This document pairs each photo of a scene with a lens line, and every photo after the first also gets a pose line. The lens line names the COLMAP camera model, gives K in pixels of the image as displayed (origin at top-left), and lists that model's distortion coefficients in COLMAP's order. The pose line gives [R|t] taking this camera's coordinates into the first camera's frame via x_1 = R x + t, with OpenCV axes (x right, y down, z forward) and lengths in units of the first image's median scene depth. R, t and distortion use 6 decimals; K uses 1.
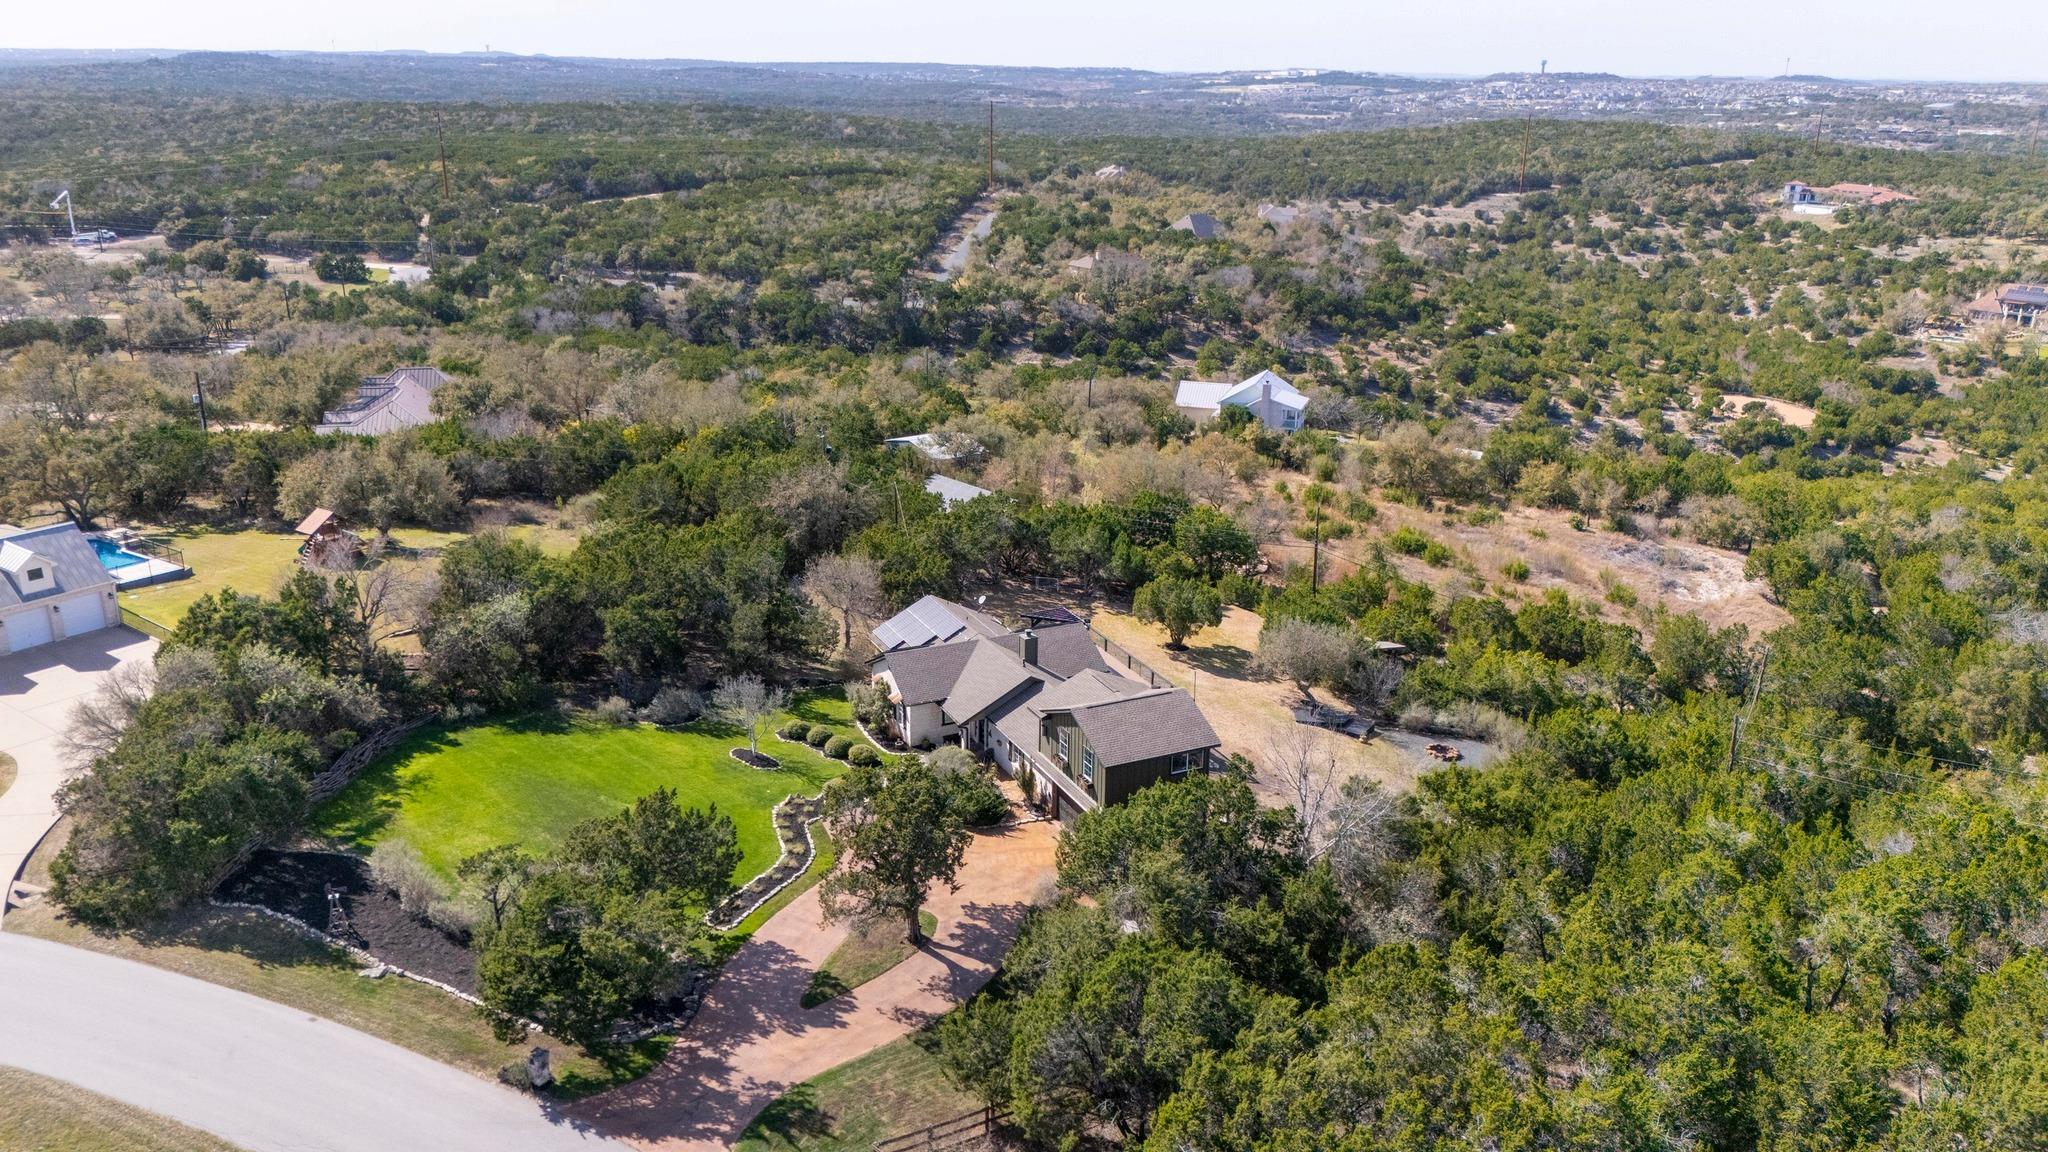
lens RADIAL K [[1530.4, 0, 1026.7], [0, 1530.4, 585.8], [0, 0, 1]] dist [0.066880, -0.075594]
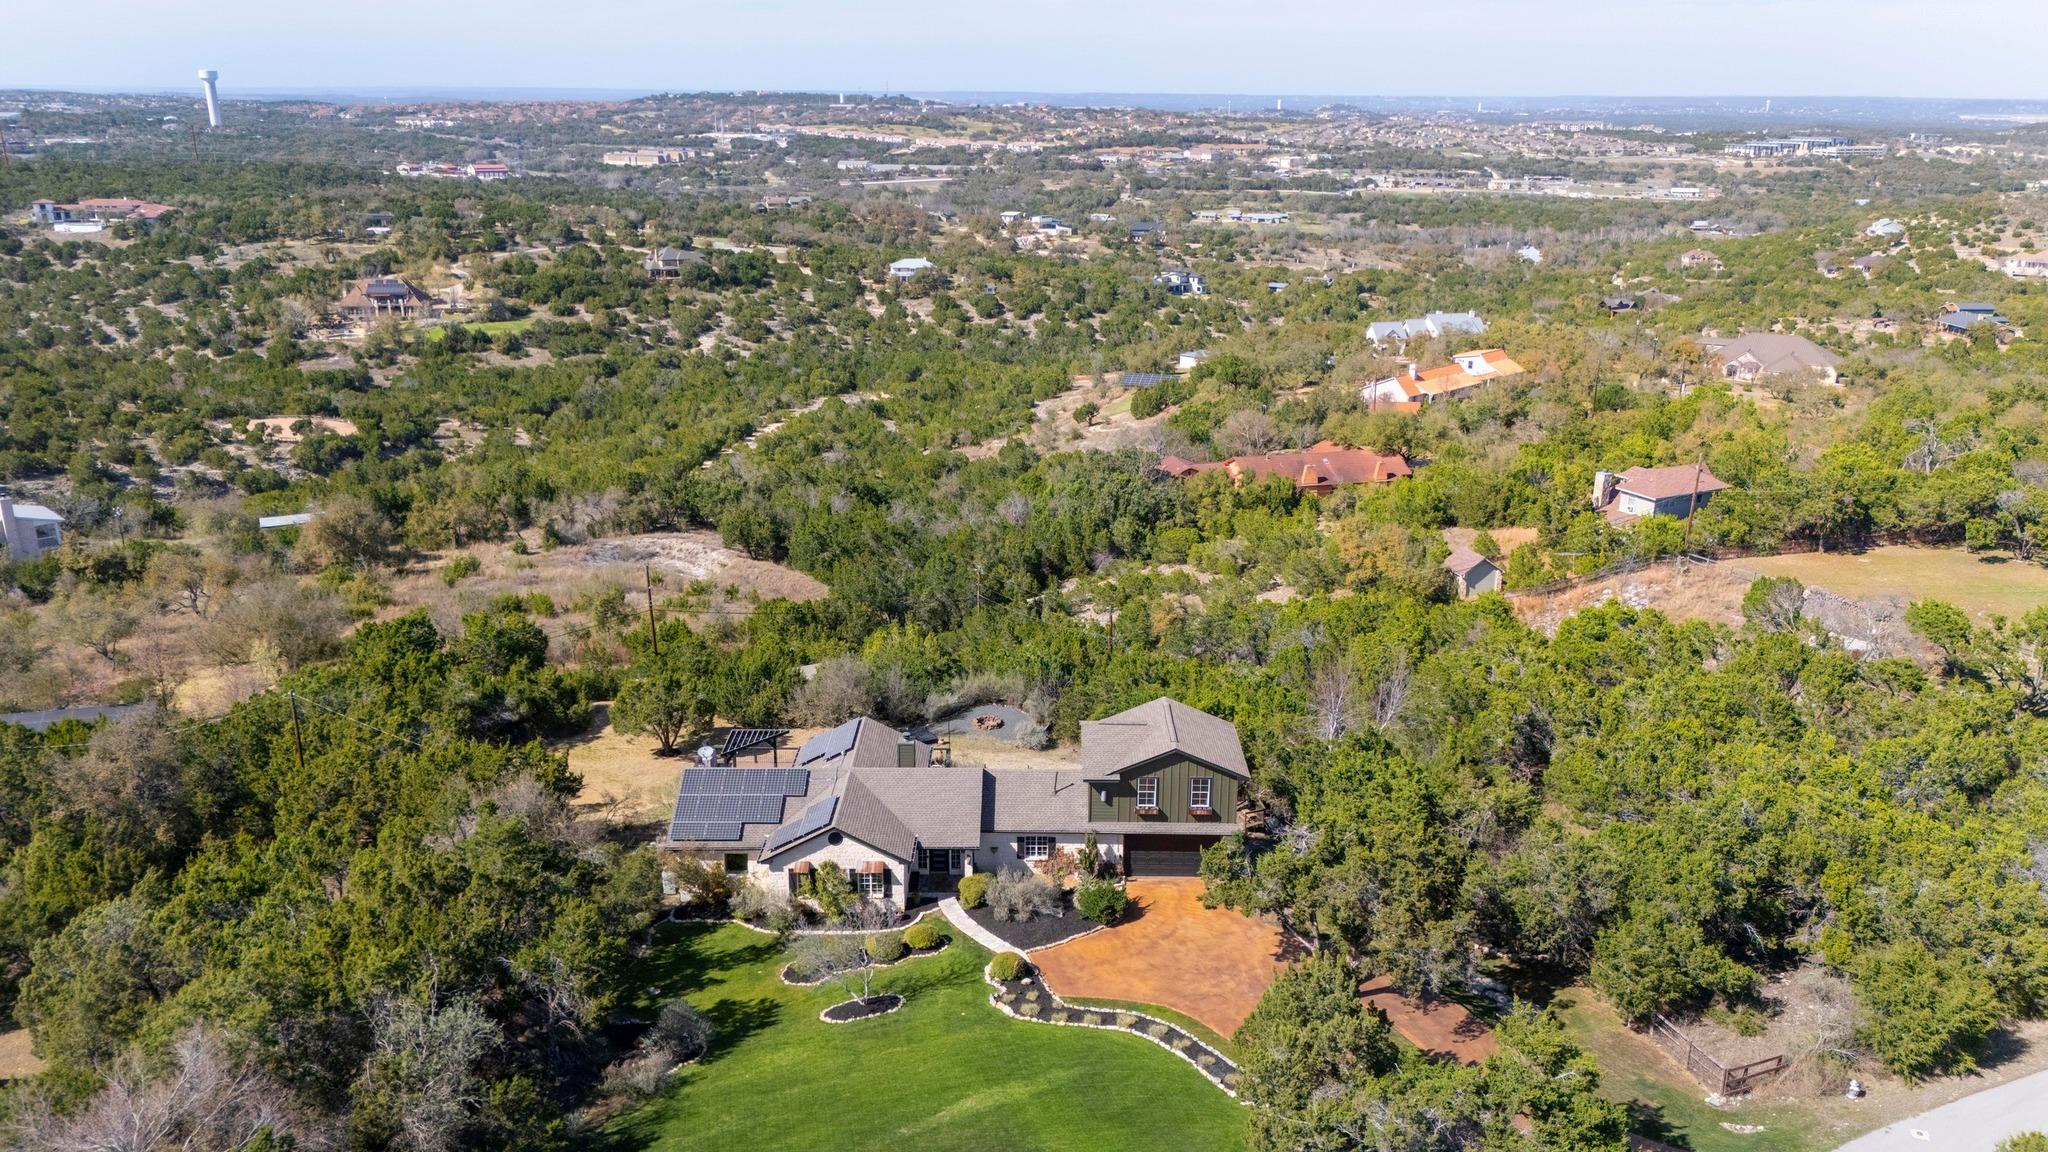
lens RADIAL K [[1530.4, 0, 1026.7], [0, 1530.4, 585.8], [0, 0, 1]] dist [0.066880, -0.075594]
pose [[0.421038, -0.282647, 0.861880, -0.146327], [0.285891, 0.943129, 0.169631, -0.037729], [-0.860810, 0.174983, 0.477899, 0.104537]]
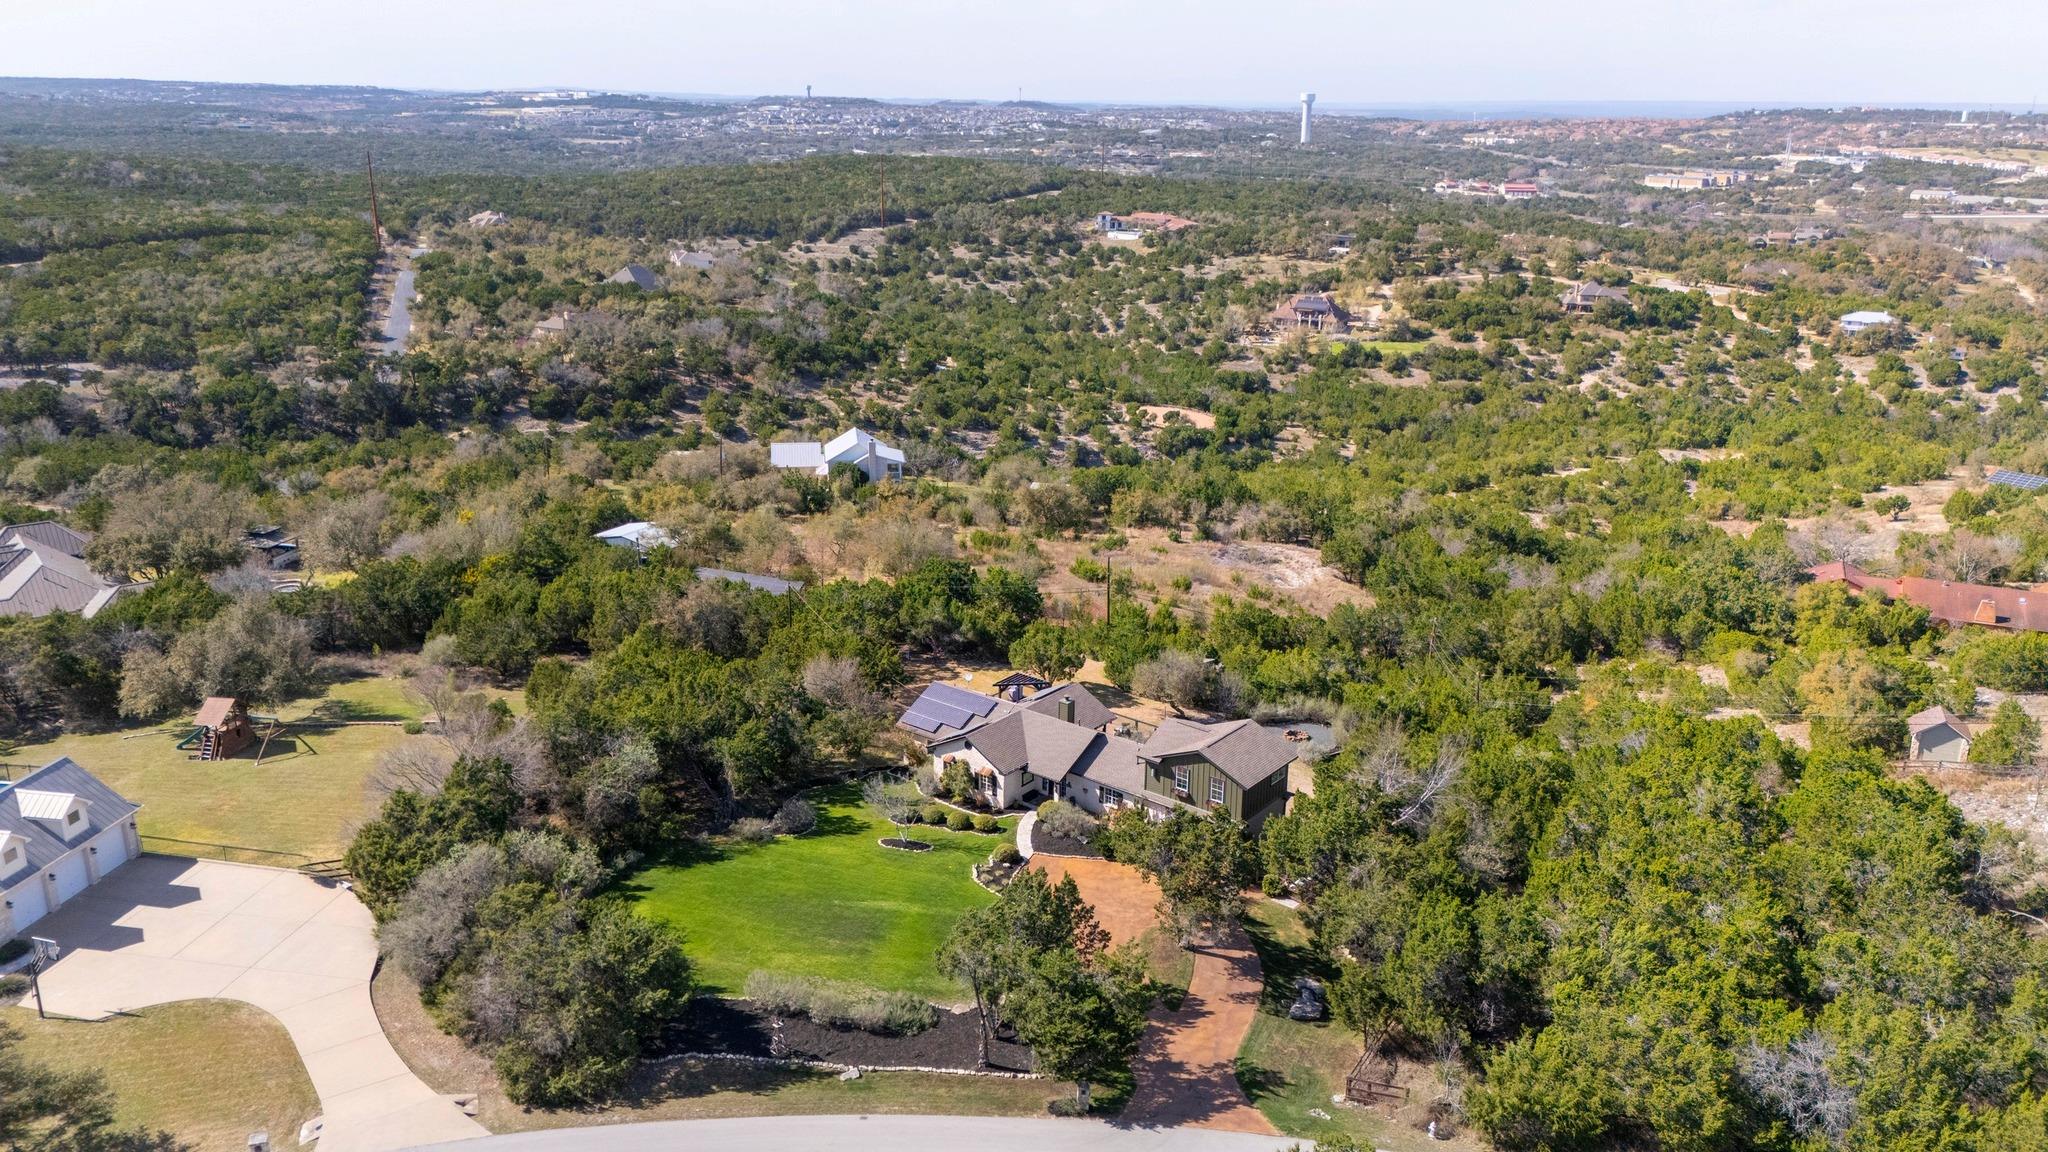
lens RADIAL K [[1503.8, 0, 1022.1], [0, 1503.8, 659.9], [0, 0, 1]] dist [0.062528, -0.076903]
pose [[0.894918, -0.157668, 0.417447, -0.109377], [0.140582, 0.987478, 0.071587, -0.018981], [-0.423507, -0.005379, 0.905877, -0.015113]]
